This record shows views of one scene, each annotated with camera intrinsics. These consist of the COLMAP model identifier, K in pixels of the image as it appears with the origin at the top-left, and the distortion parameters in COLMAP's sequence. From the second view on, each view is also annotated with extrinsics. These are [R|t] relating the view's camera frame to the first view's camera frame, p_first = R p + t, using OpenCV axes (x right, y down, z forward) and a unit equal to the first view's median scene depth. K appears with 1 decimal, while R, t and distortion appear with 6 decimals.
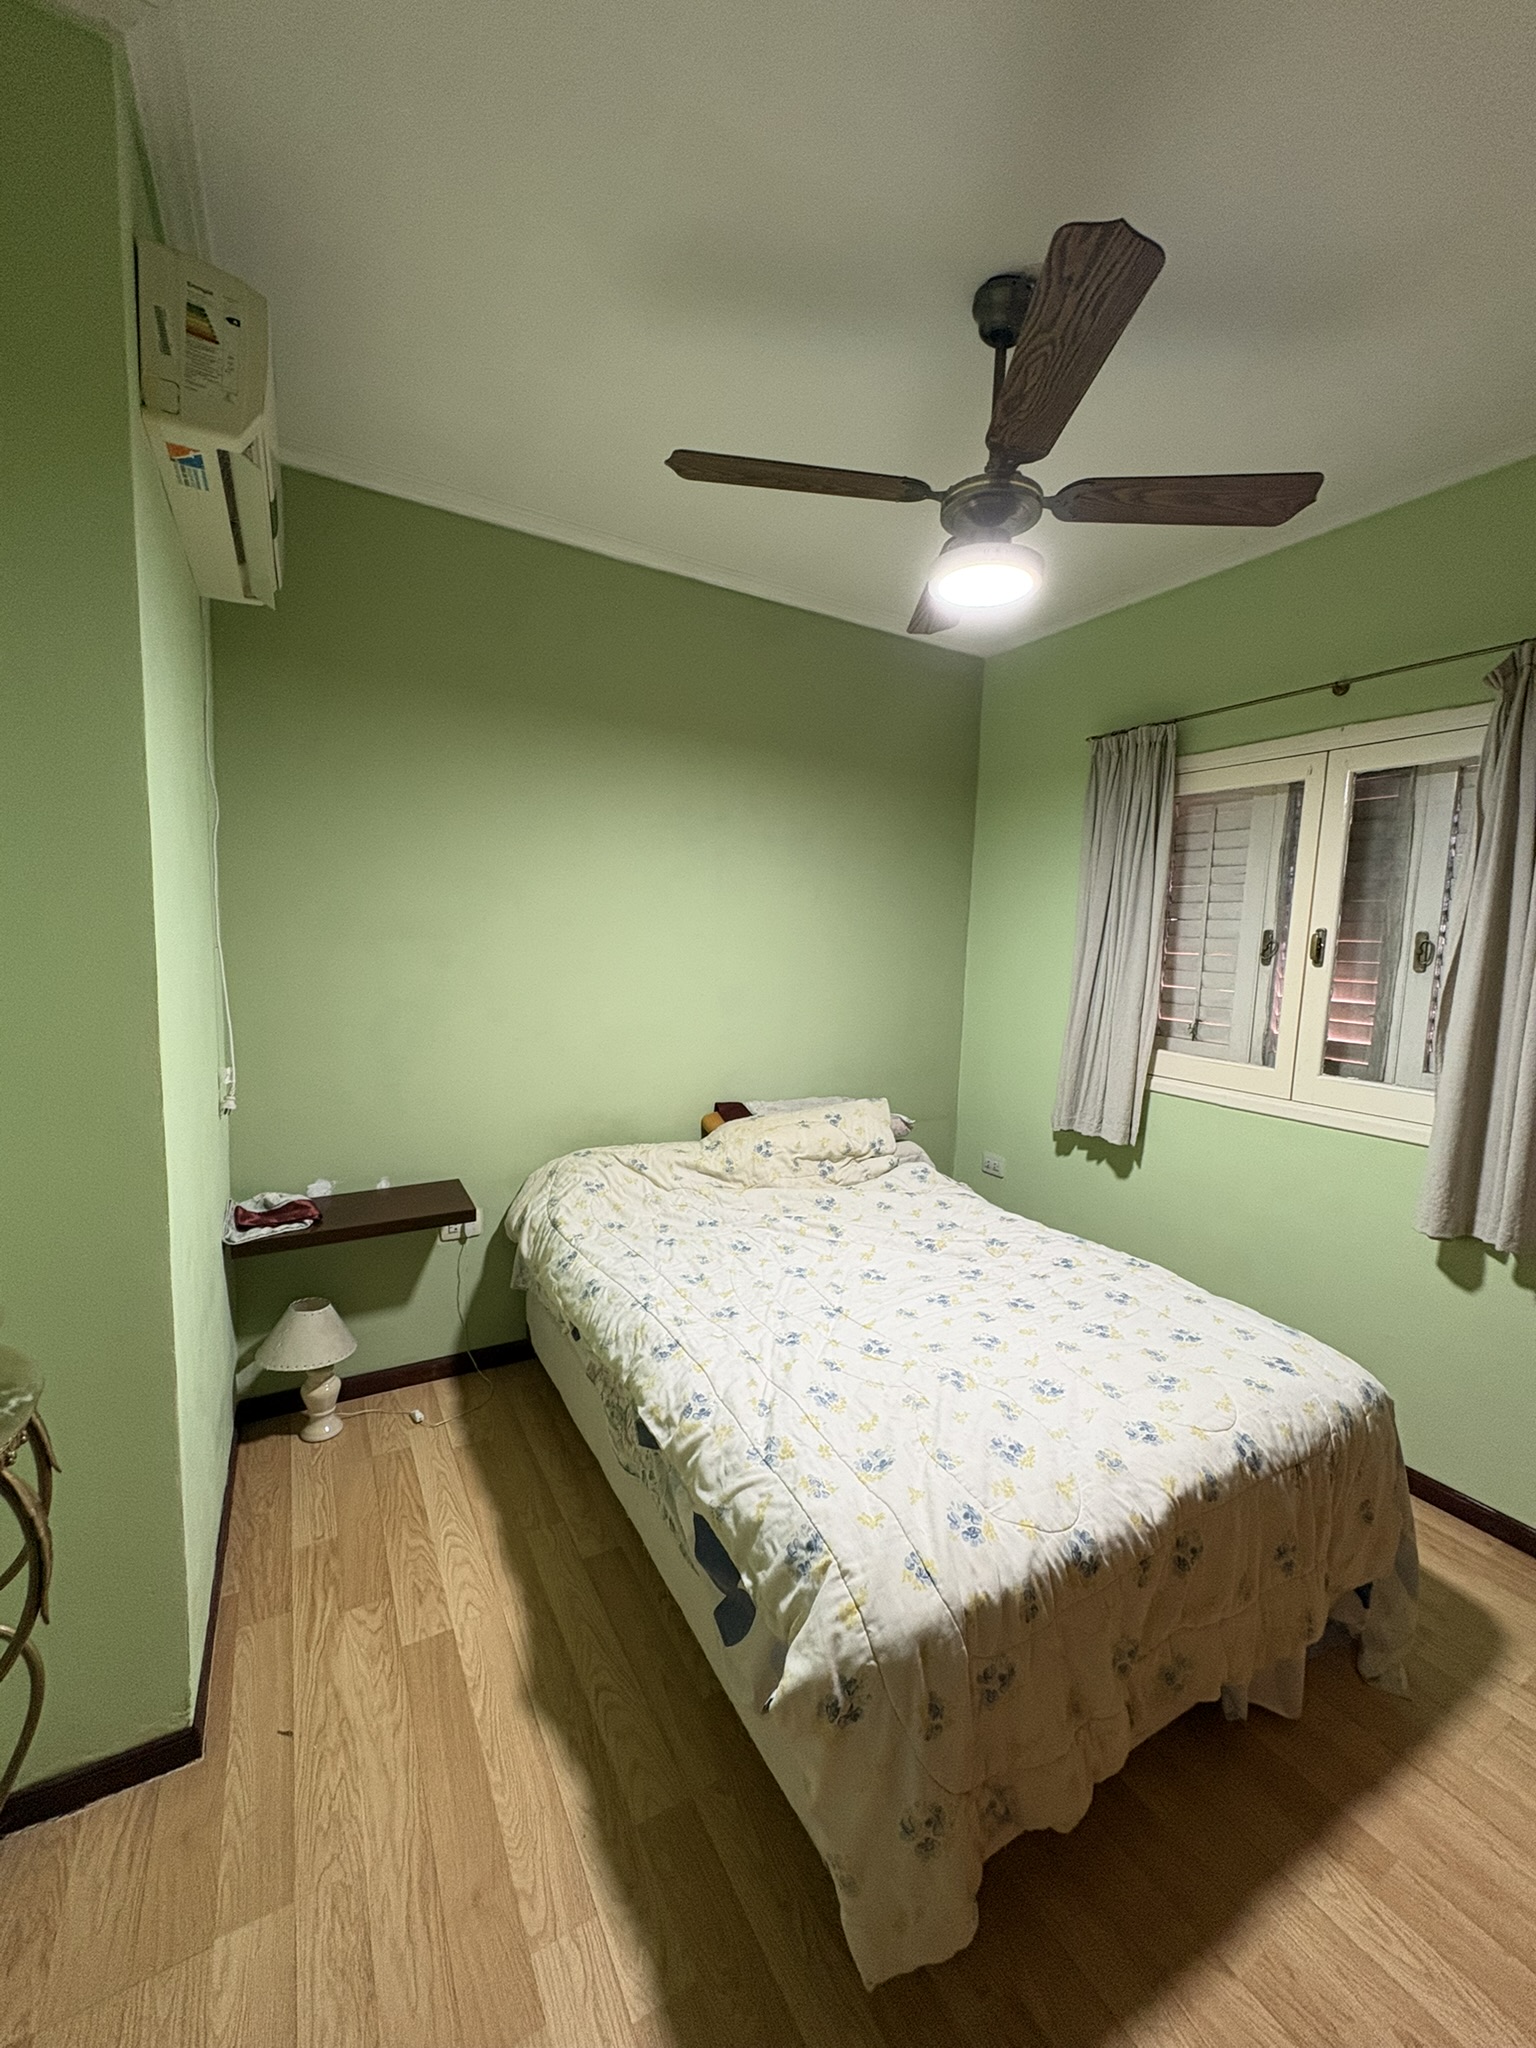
lens RADIAL K [[820.6, 0, 767.2], [0, 820.6, 1018.9], [0, 0, 1]] dist [-0.000101, 0.000294]
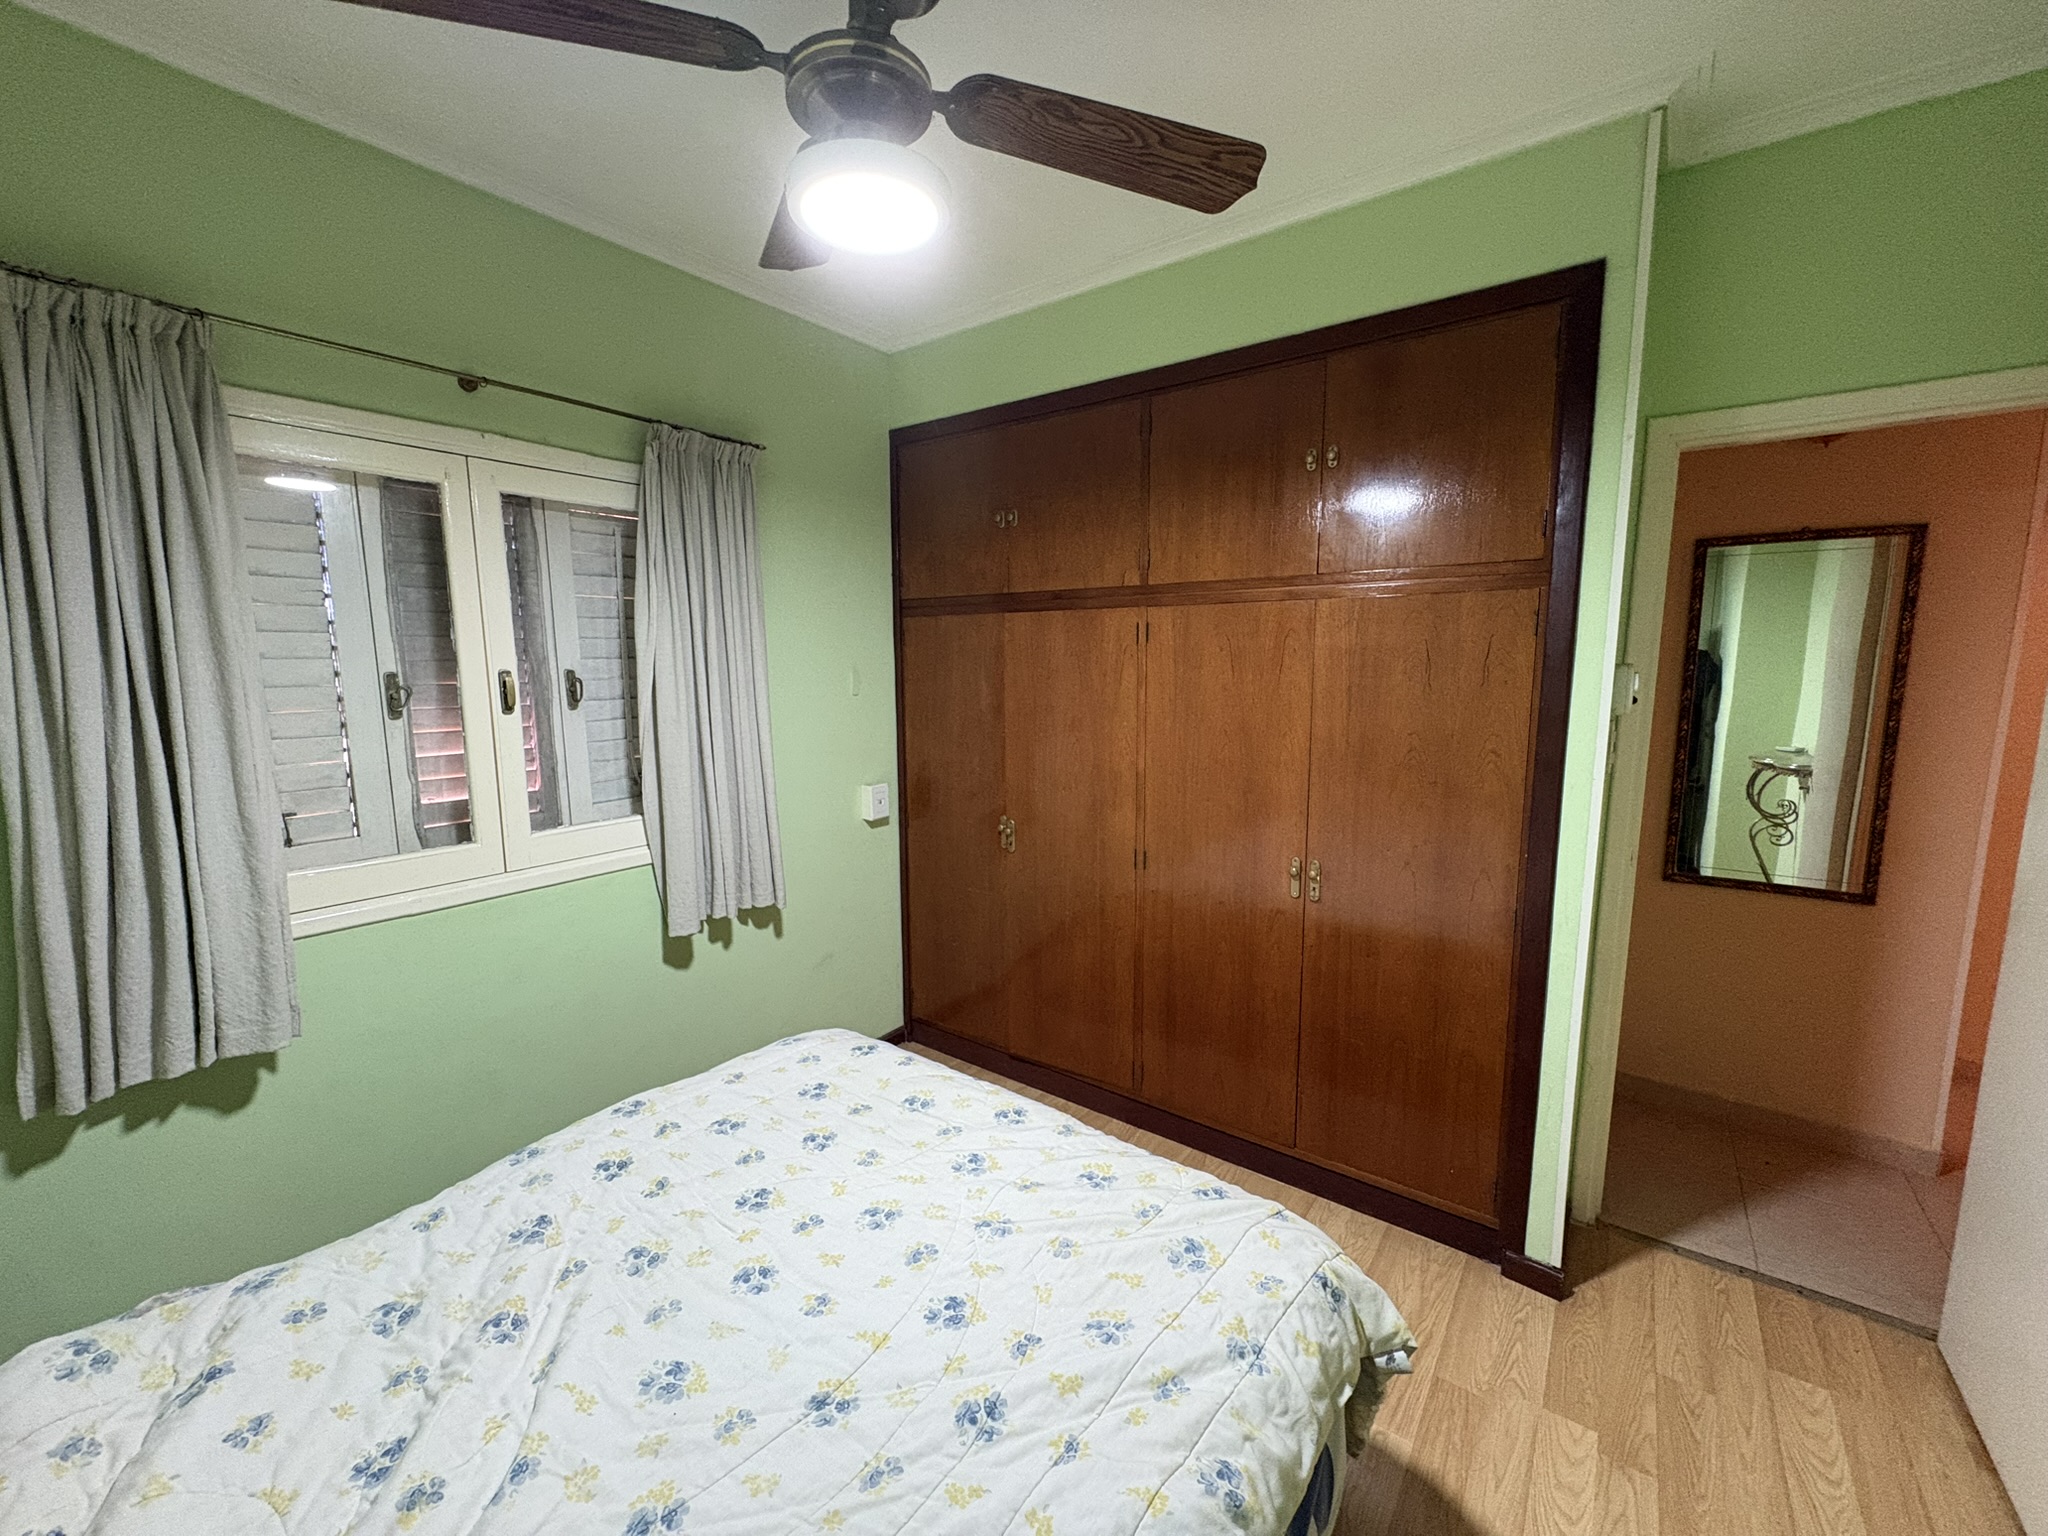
lens RADIAL K [[820.6, 0, 1020.4], [0, 820.6, 764.6], [0, 0, 1]] dist [-0.000101, 0.000294]
pose [[-0.390738, -0.152418, 0.907795, -0.355679], [0.087252, 0.975623, 0.201362, -0.147328], [-0.916357, 0.157886, -0.367914, 0.885858]]
